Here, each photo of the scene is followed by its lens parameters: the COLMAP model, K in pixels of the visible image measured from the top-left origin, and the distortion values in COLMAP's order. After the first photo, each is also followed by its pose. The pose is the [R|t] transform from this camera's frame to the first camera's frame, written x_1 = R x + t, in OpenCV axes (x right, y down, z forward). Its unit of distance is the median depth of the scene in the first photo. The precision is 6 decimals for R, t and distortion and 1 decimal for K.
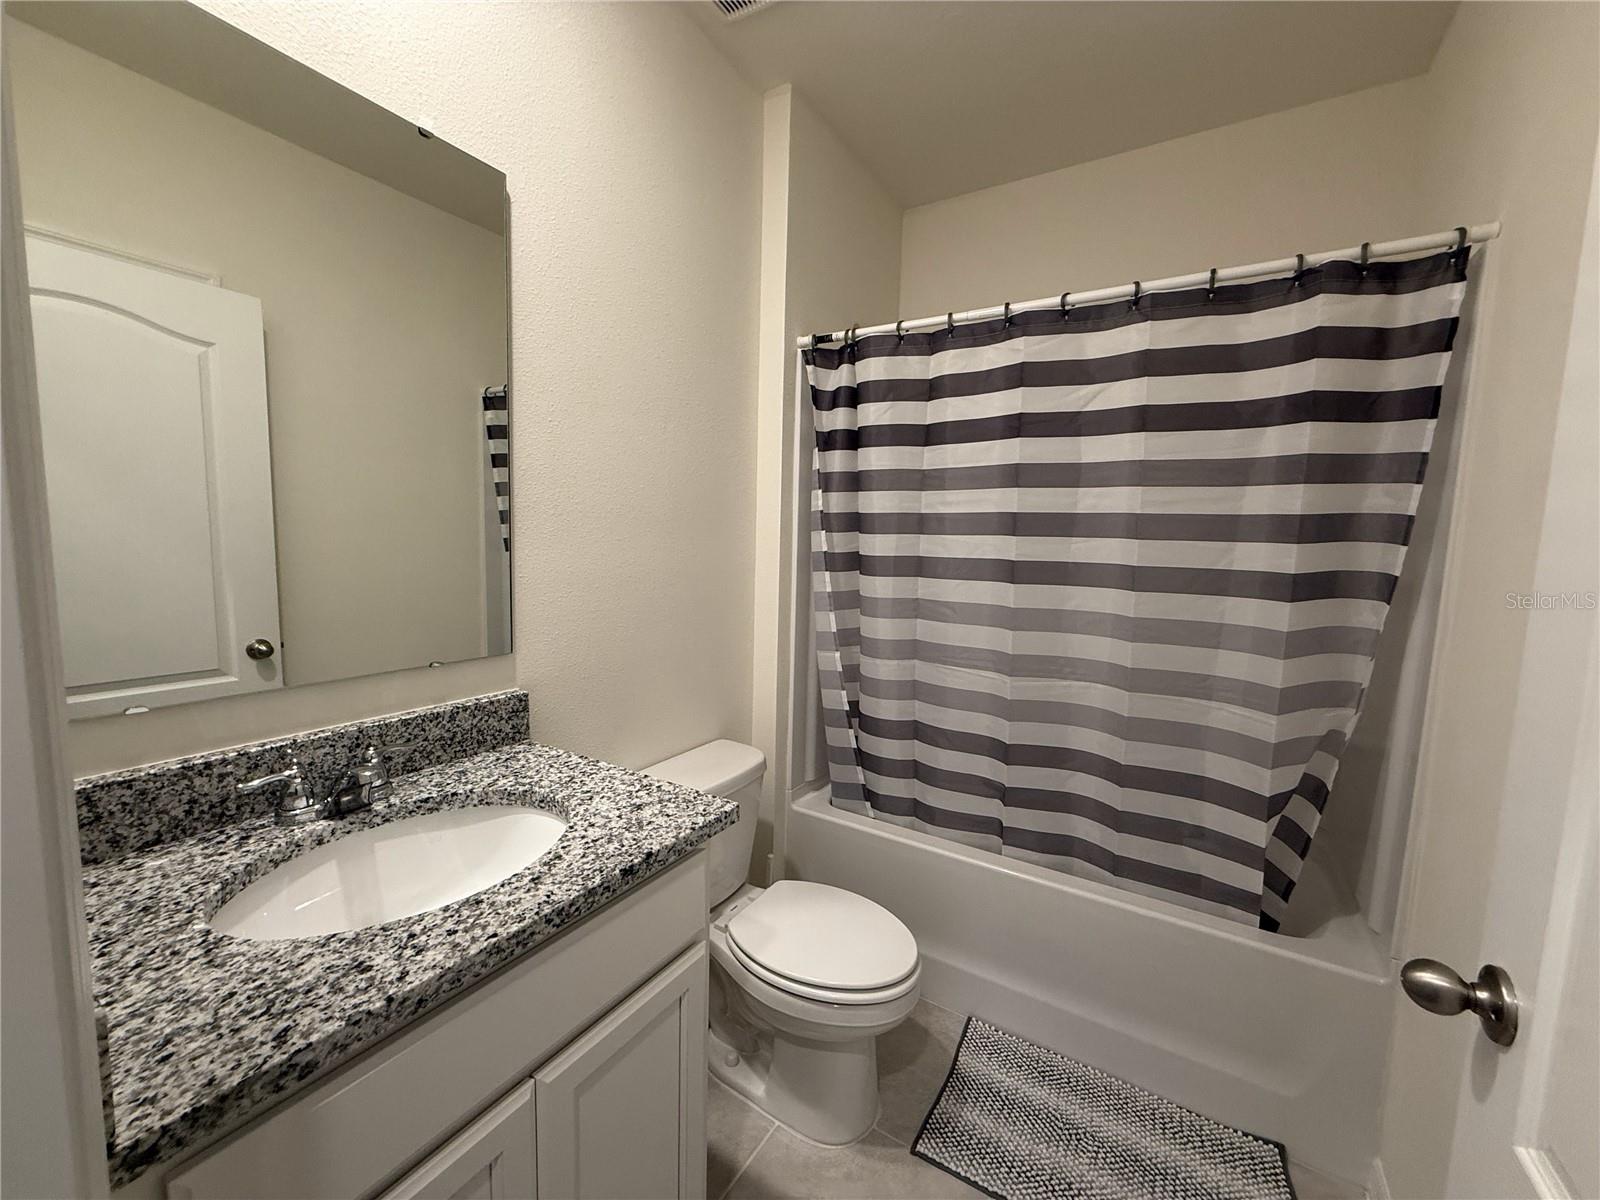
lens RADIAL K [[638.4, 0, 794.8], [0, 638.4, 598.7], [0, 0, 1]] dist [-0.000983, 0.000614]
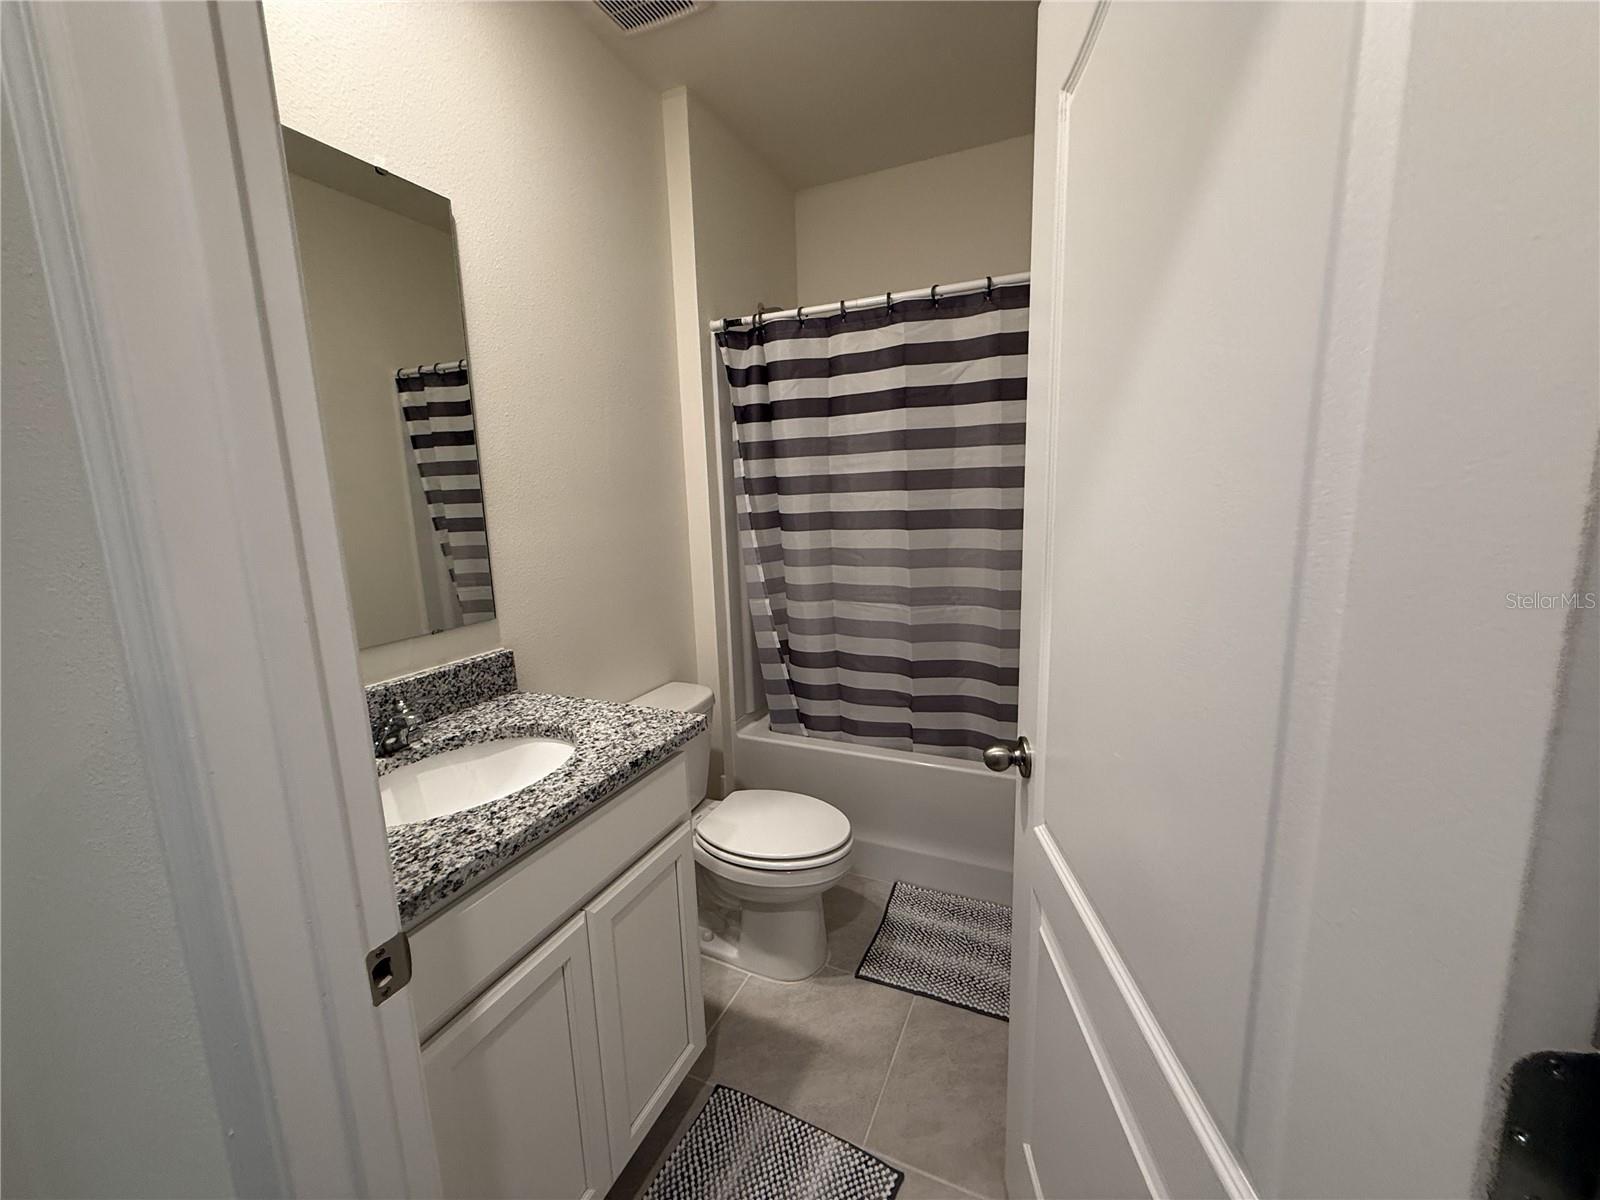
lens RADIAL K [[638.4, 0, 794.8], [0, 638.4, 598.7], [0, 0, 1]] dist [-0.000983, 0.000614]
pose [[0.988781, -0.081067, 0.125463, -0.052222], [0.072197, 0.994663, 0.073704, 0.002541], [-0.130769, -0.063819, 0.989357, -0.283593]]
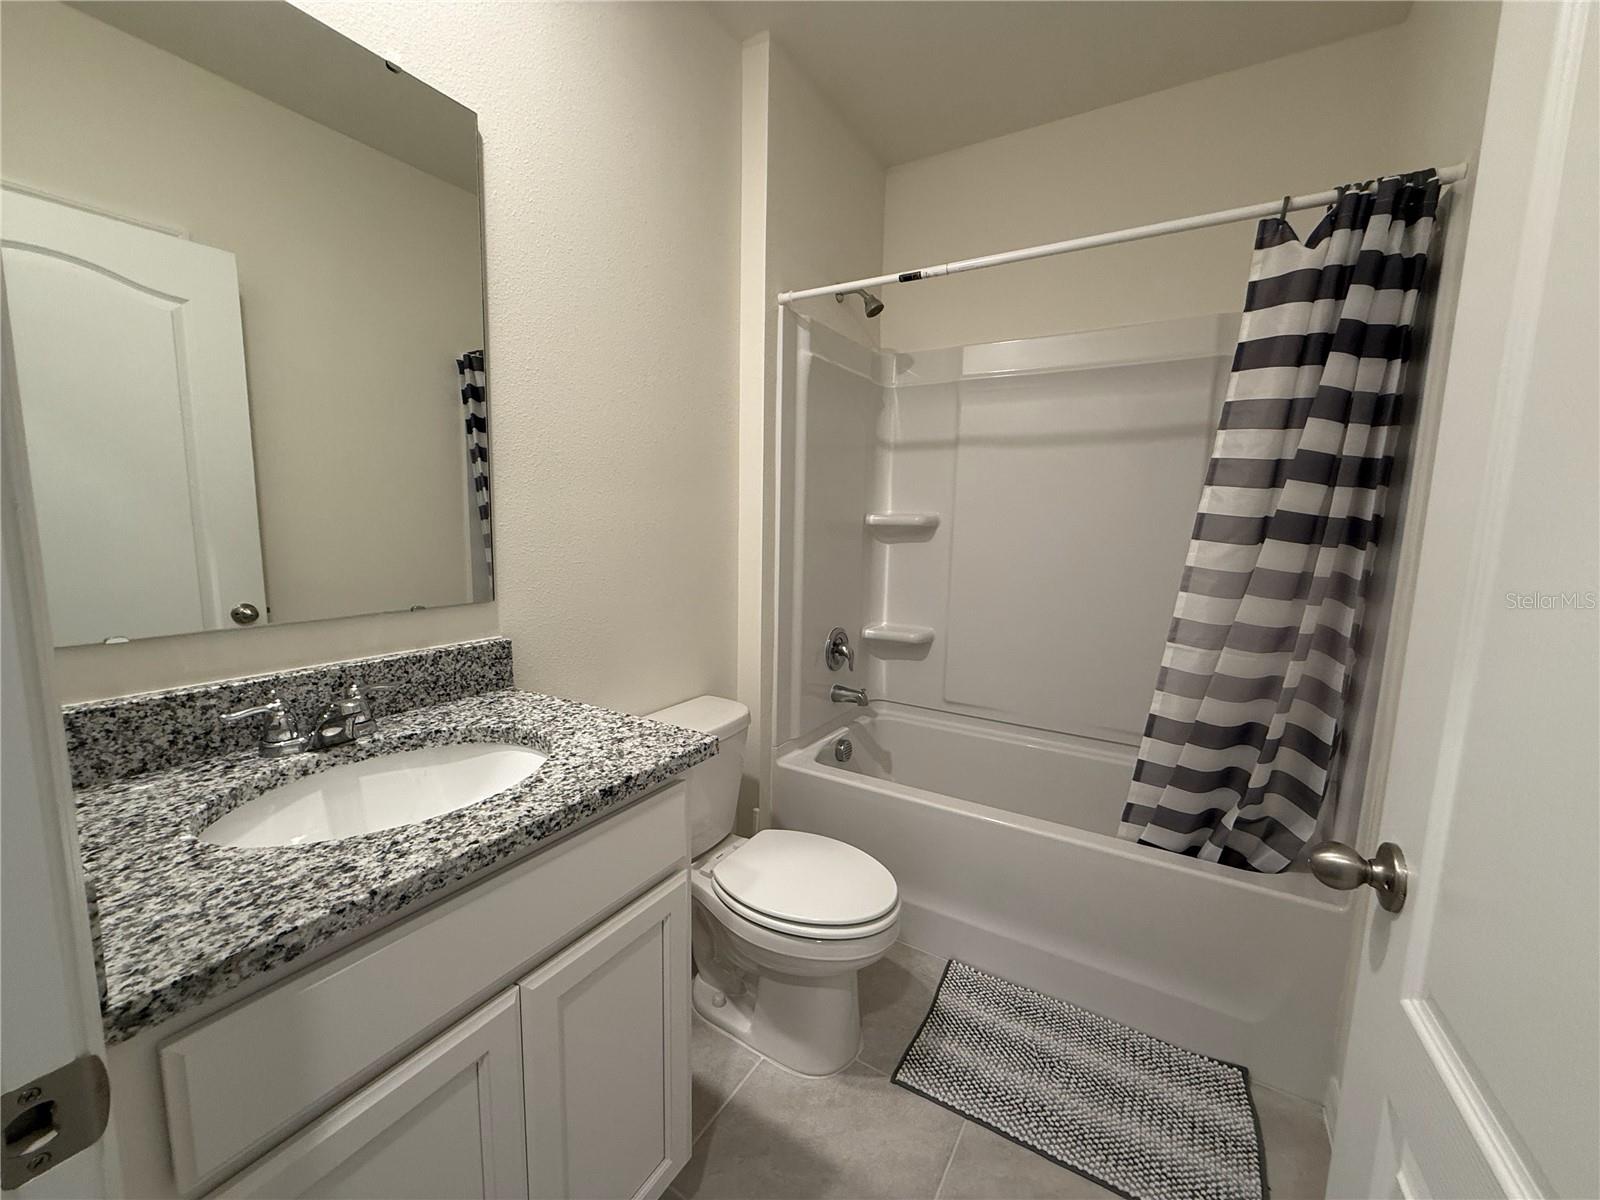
lens RADIAL K [[638.4, 0, 794.8], [0, 638.4, 598.7], [0, 0, 1]] dist [-0.000983, 0.000614]
pose [[0.999868, -0.008037, 0.014136, 0.021981], [0.007636, 0.999574, 0.028178, 0.069533], [-0.014356, -0.028067, 0.999503, -0.018395]]
